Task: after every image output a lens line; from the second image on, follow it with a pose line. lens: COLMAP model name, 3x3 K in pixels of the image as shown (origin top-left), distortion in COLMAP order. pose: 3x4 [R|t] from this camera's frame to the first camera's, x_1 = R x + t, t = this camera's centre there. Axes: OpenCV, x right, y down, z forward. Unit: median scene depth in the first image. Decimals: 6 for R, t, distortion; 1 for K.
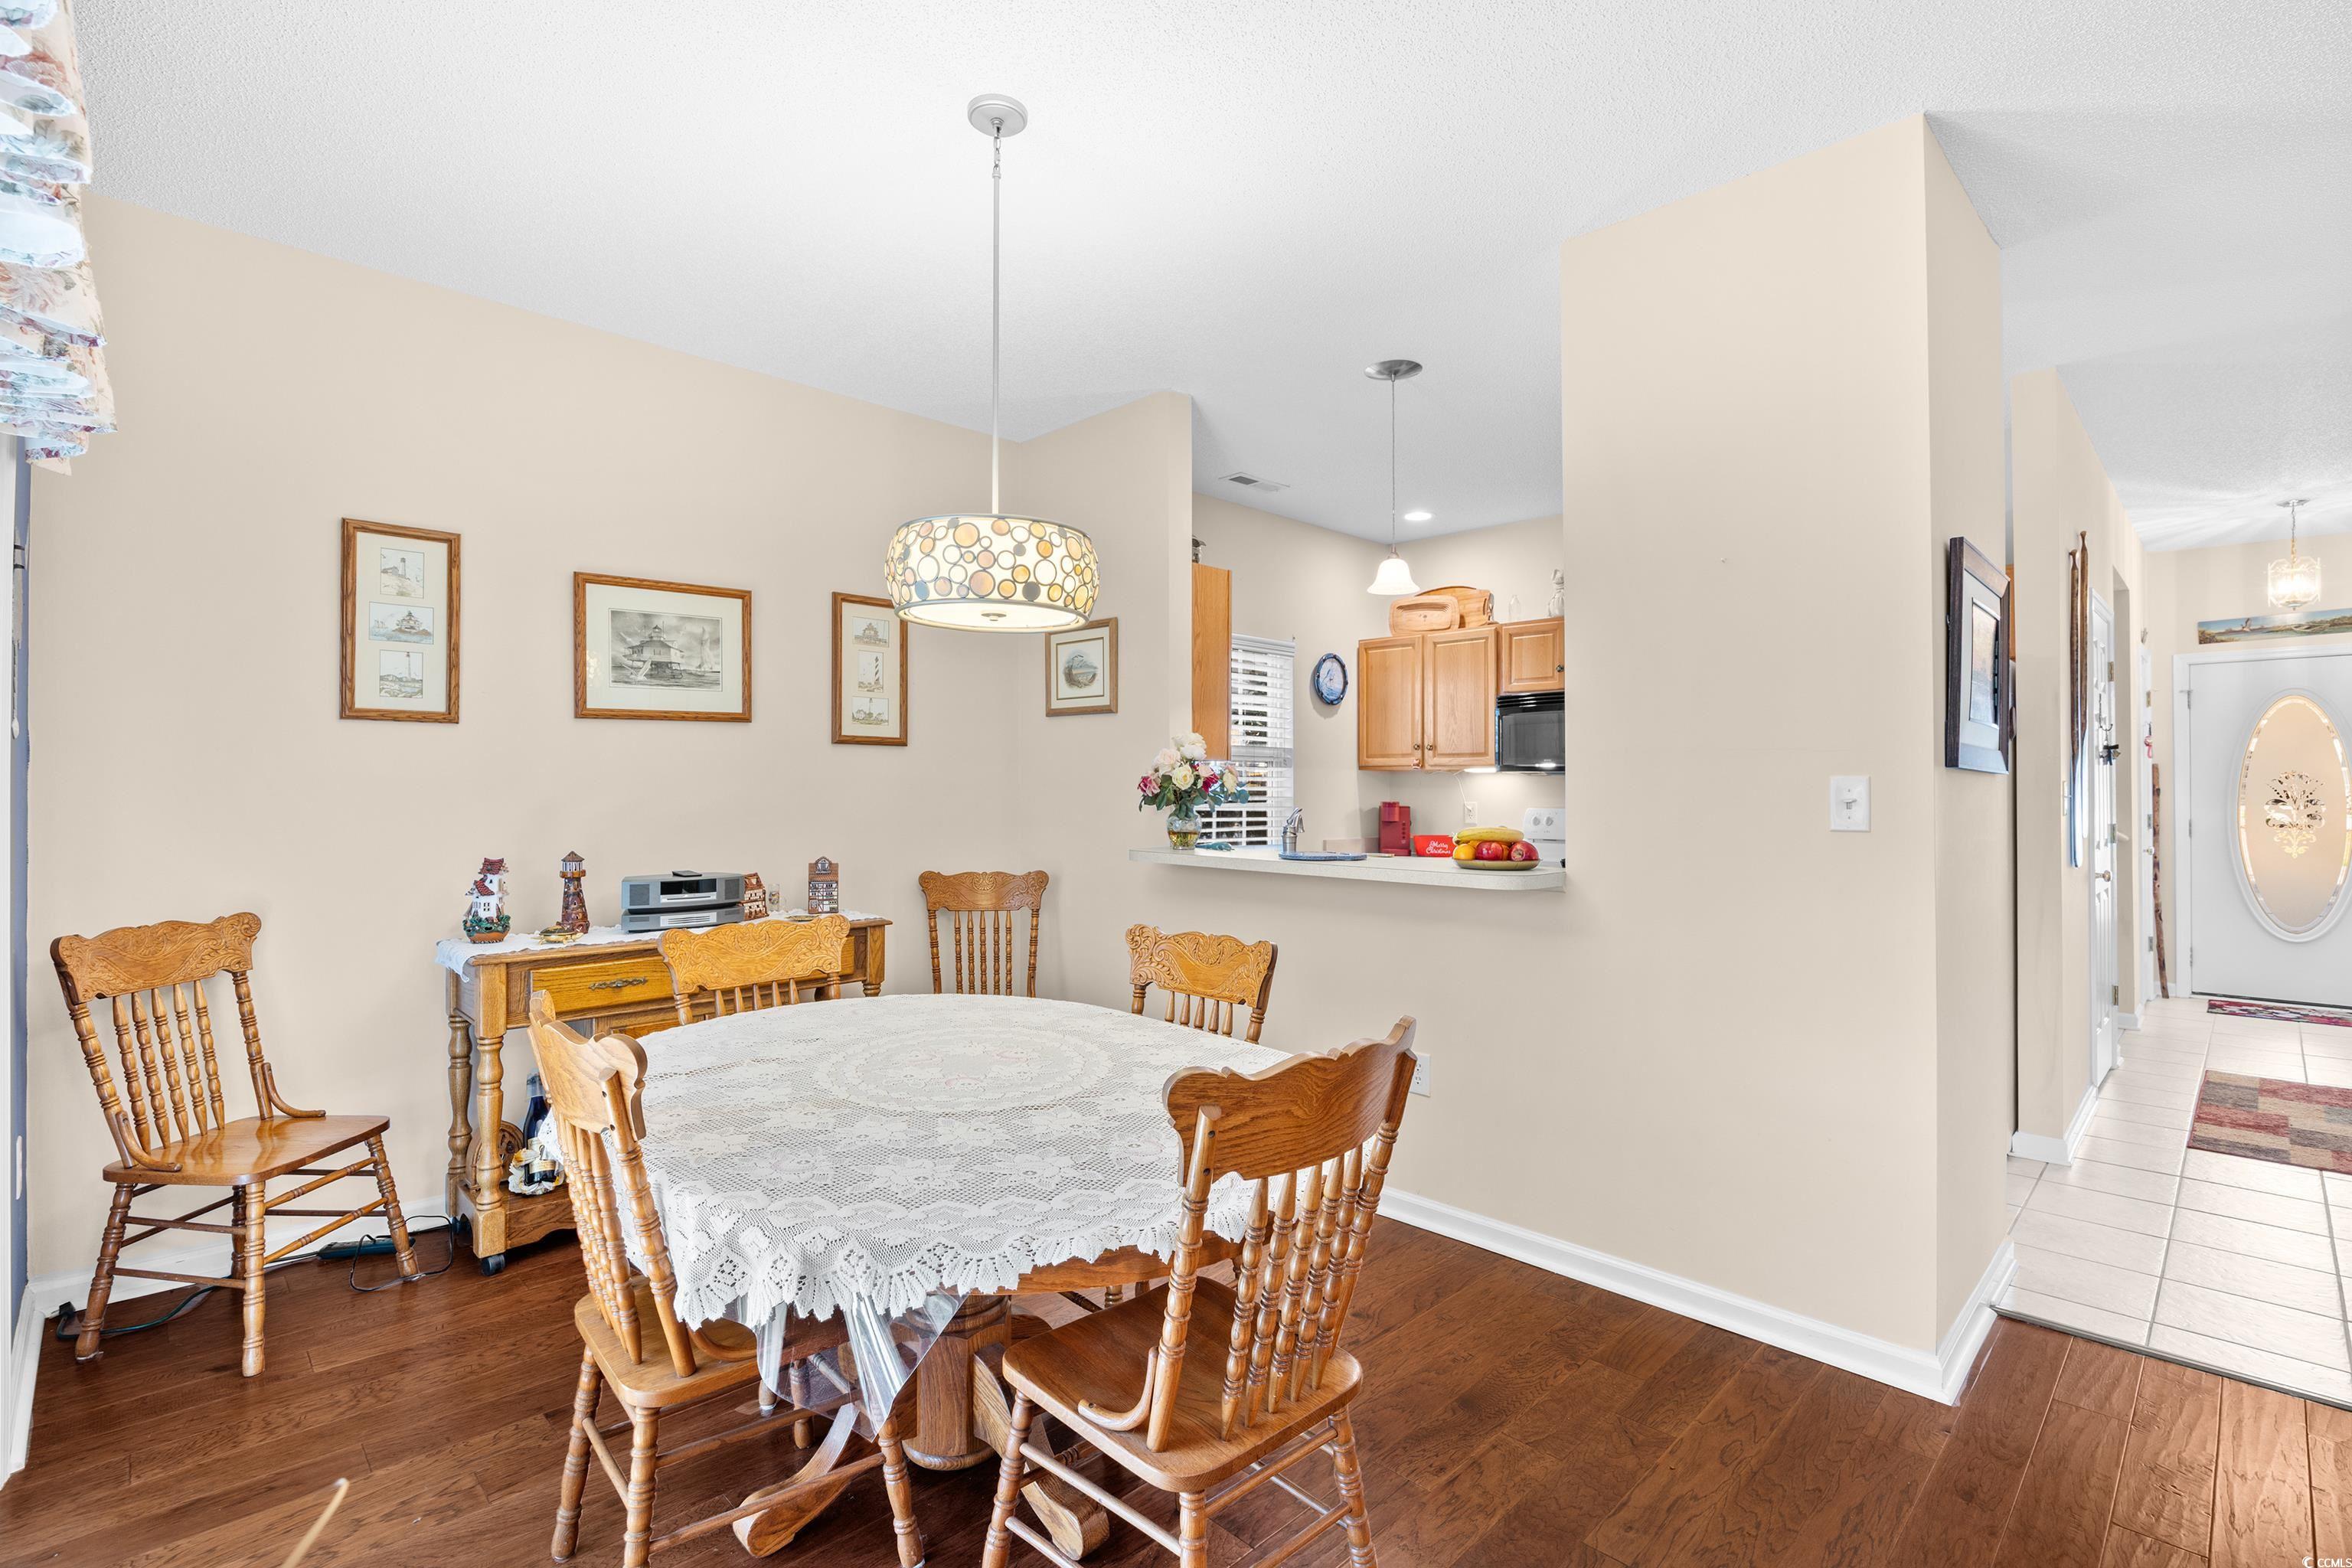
lens RADIAL K [[1084.9, 0, 1177.3], [0, 1084.9, 781.4], [0, 0, 1]] dist [-0.014379, 0.002017]
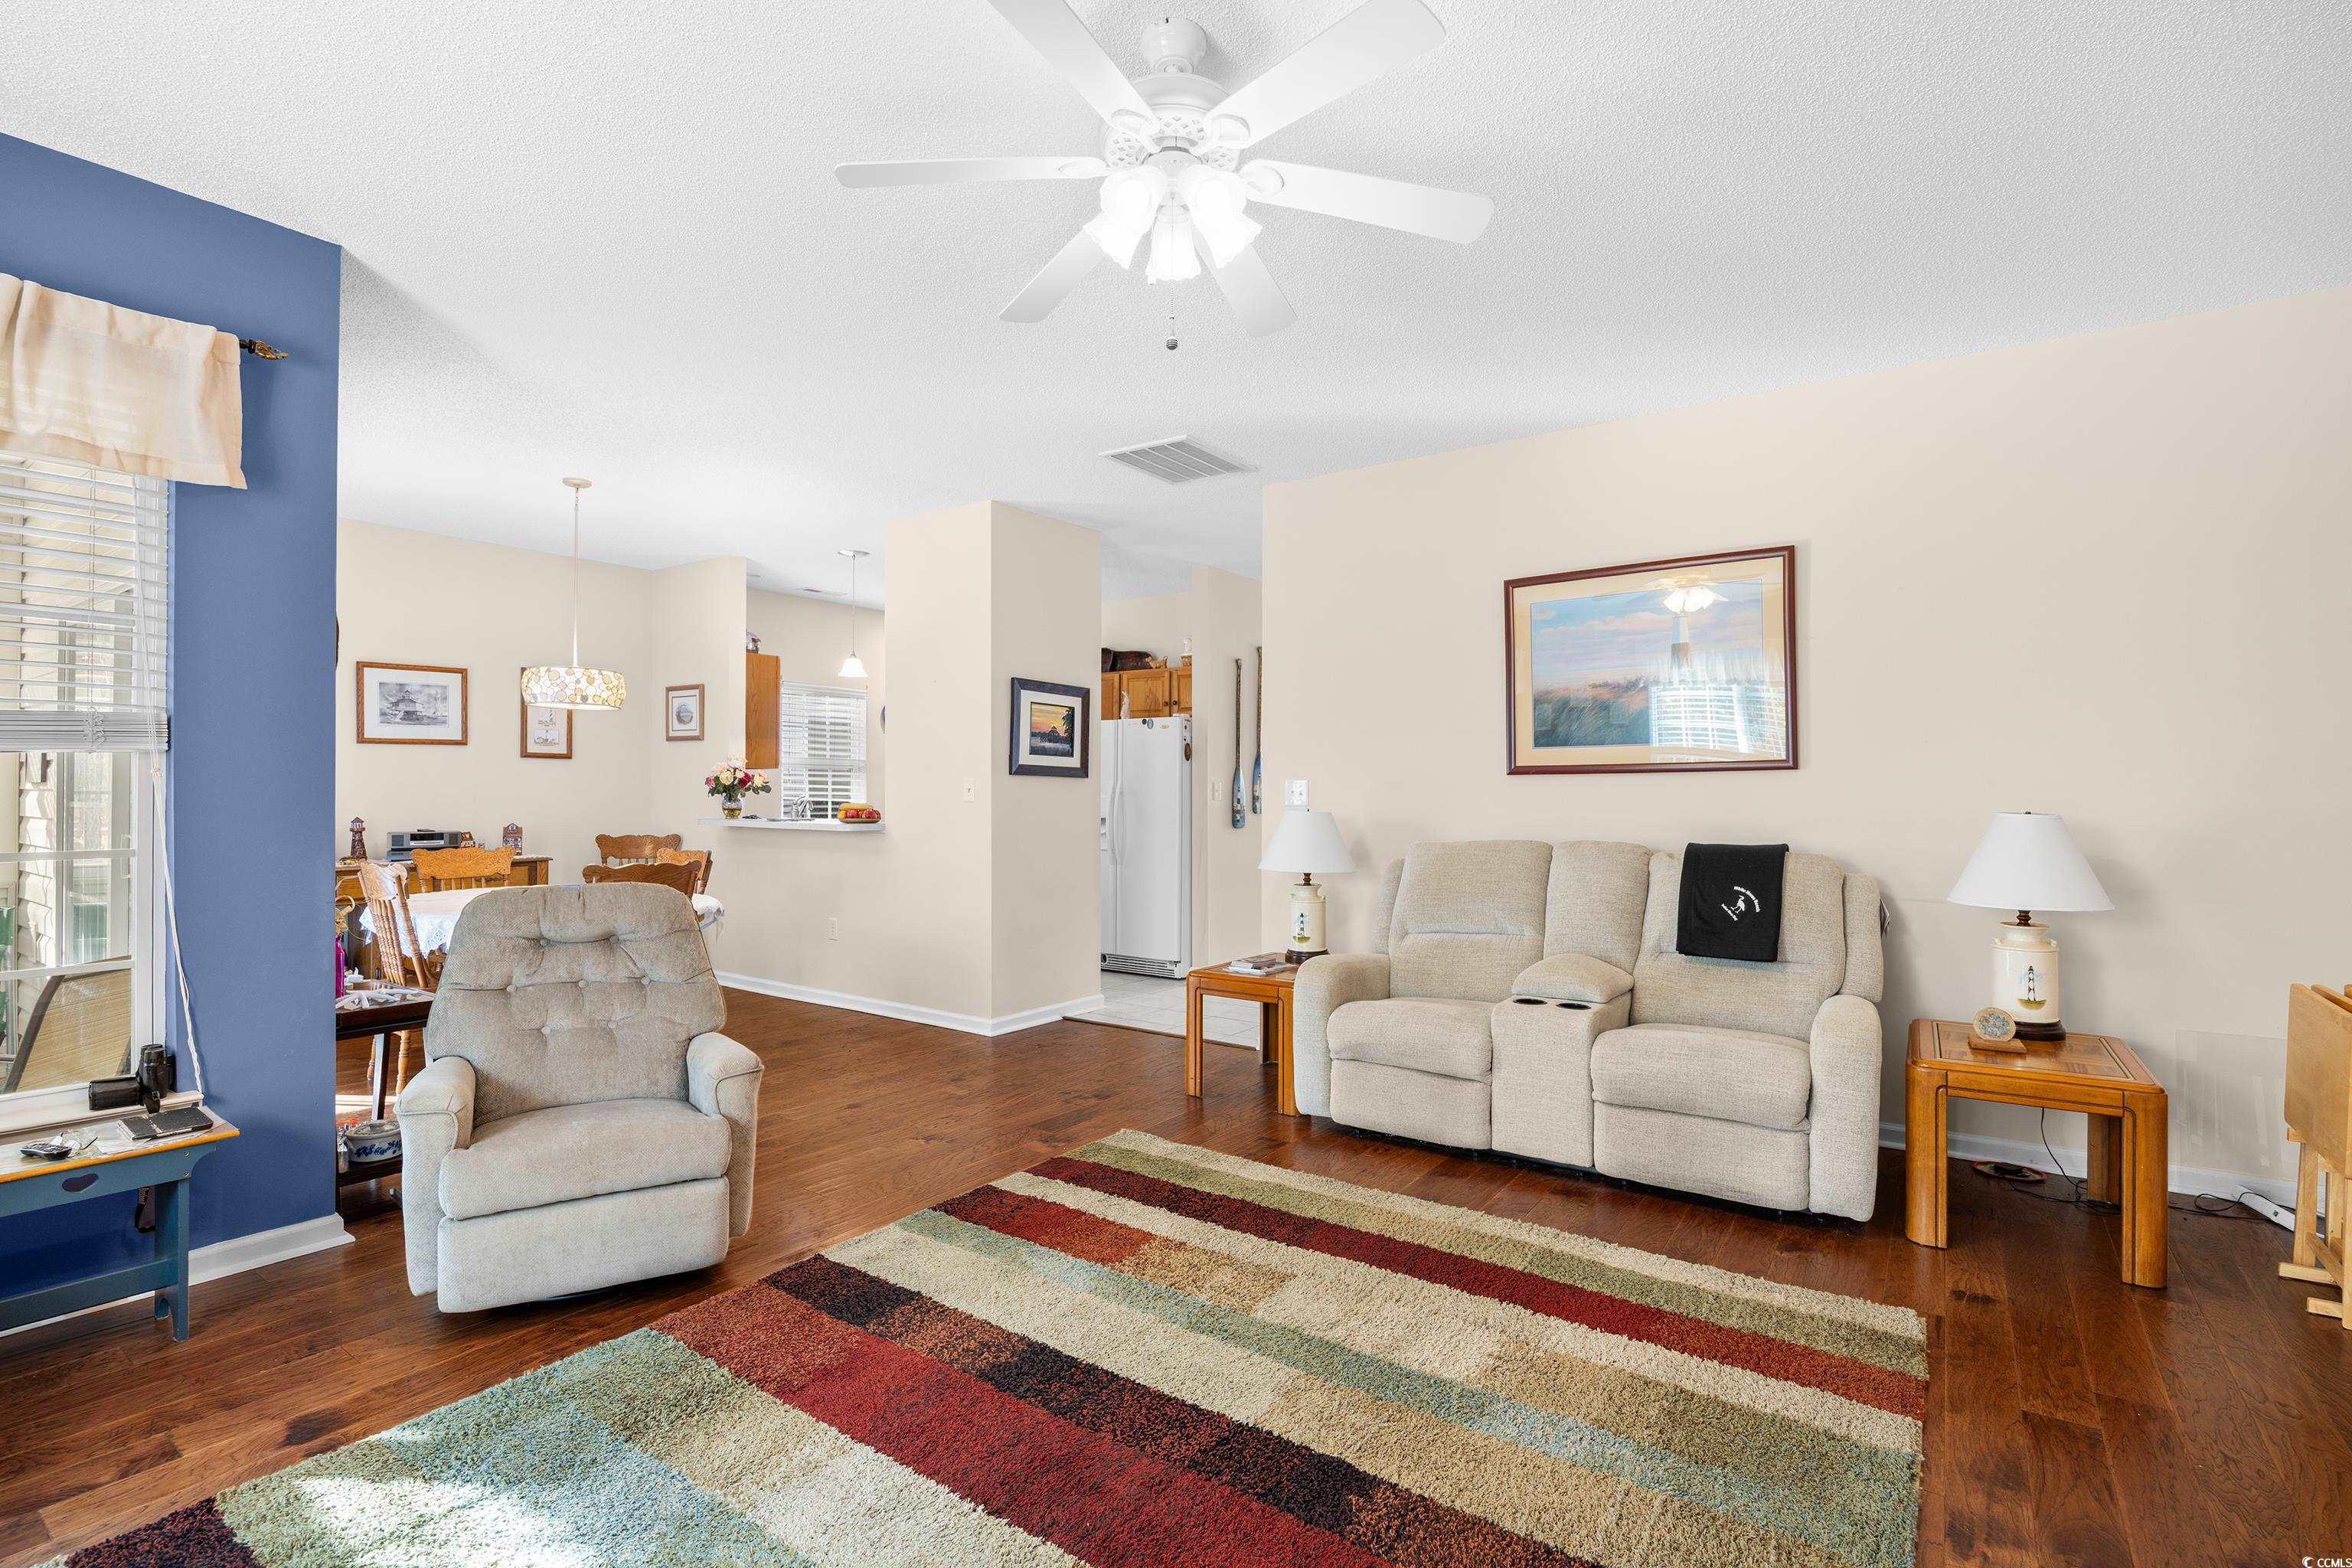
lens RADIAL K [[1084.9, 0, 1171.1], [0, 1084.9, 791.0], [0, 0, 1]] dist [-0.014379, 0.002017]
pose [[0.984450, 0.001933, 0.175657, 0.409783], [-0.002988, 0.999979, 0.005741, 0.005312], [-0.175642, -0.006176, 0.984435, -0.892133]]
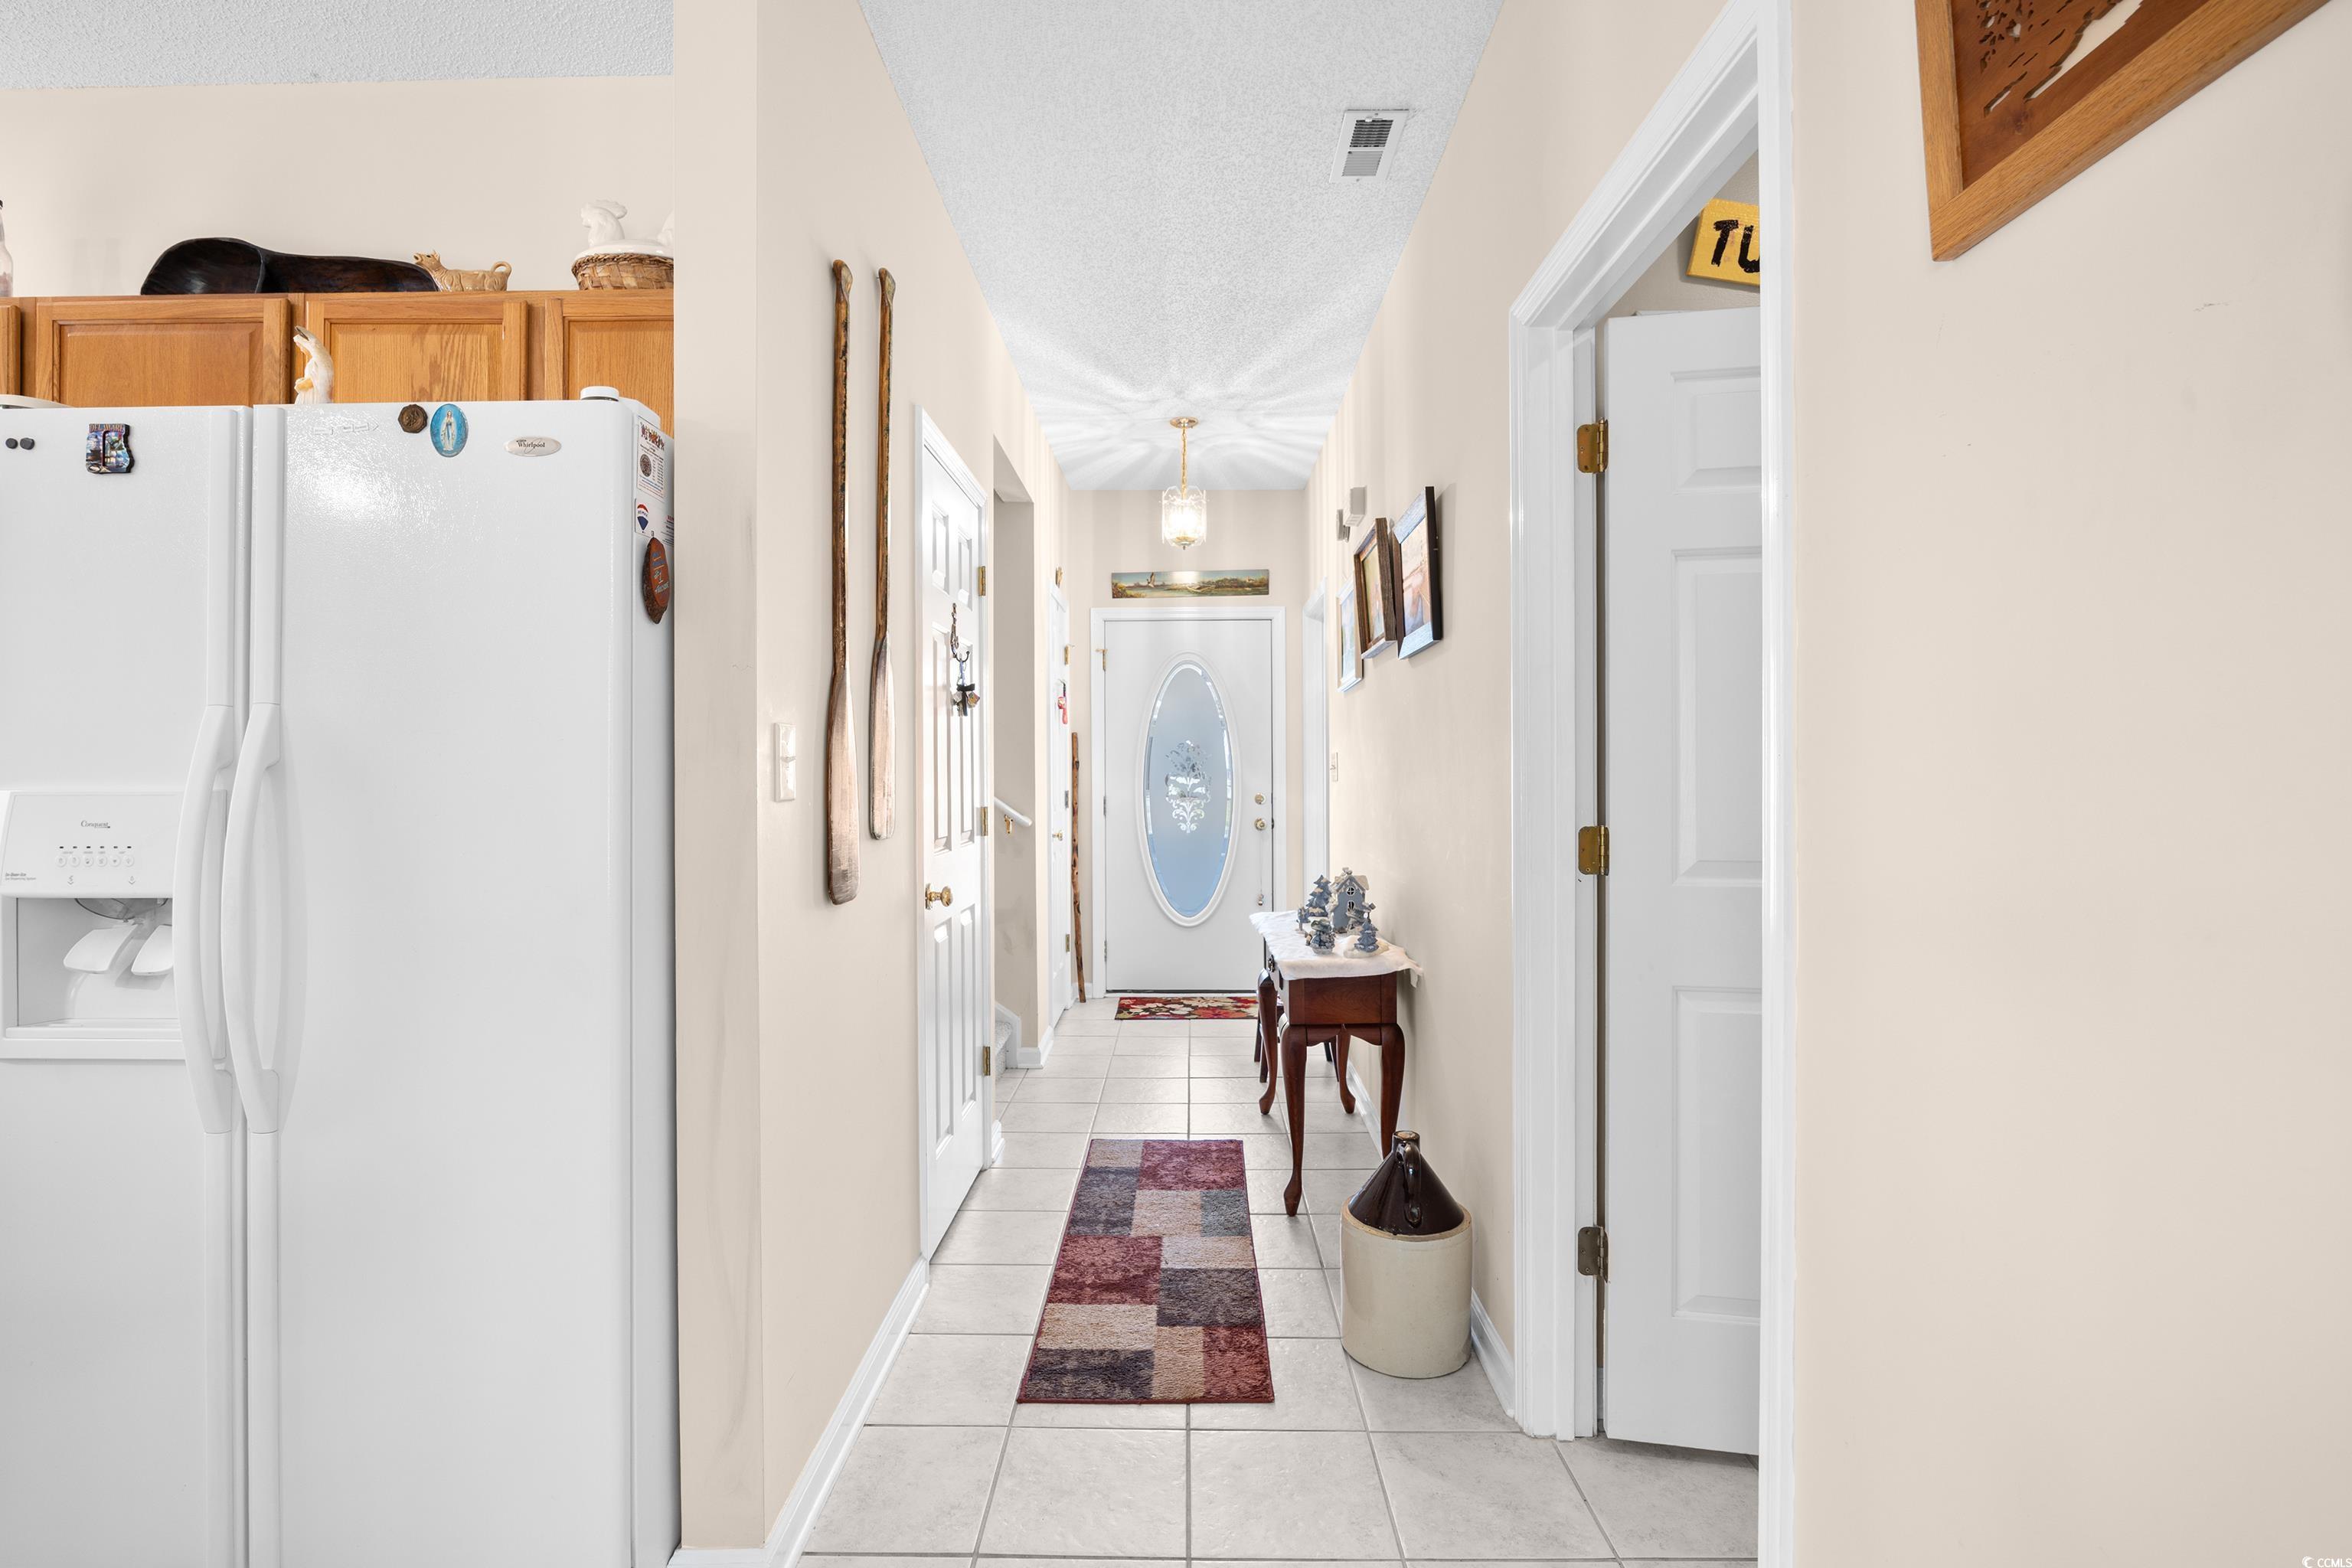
lens RADIAL K [[1084.9, 0, 1170.1], [0, 1084.9, 772.0], [0, 0, 1]] dist [-0.014379, 0.002017]
pose [[0.714538, -0.002331, 0.699593, 0.628281], [-0.003448, 0.999971, 0.006853, 0.016395], [-0.699588, -0.007309, 0.714509, 0.568695]]
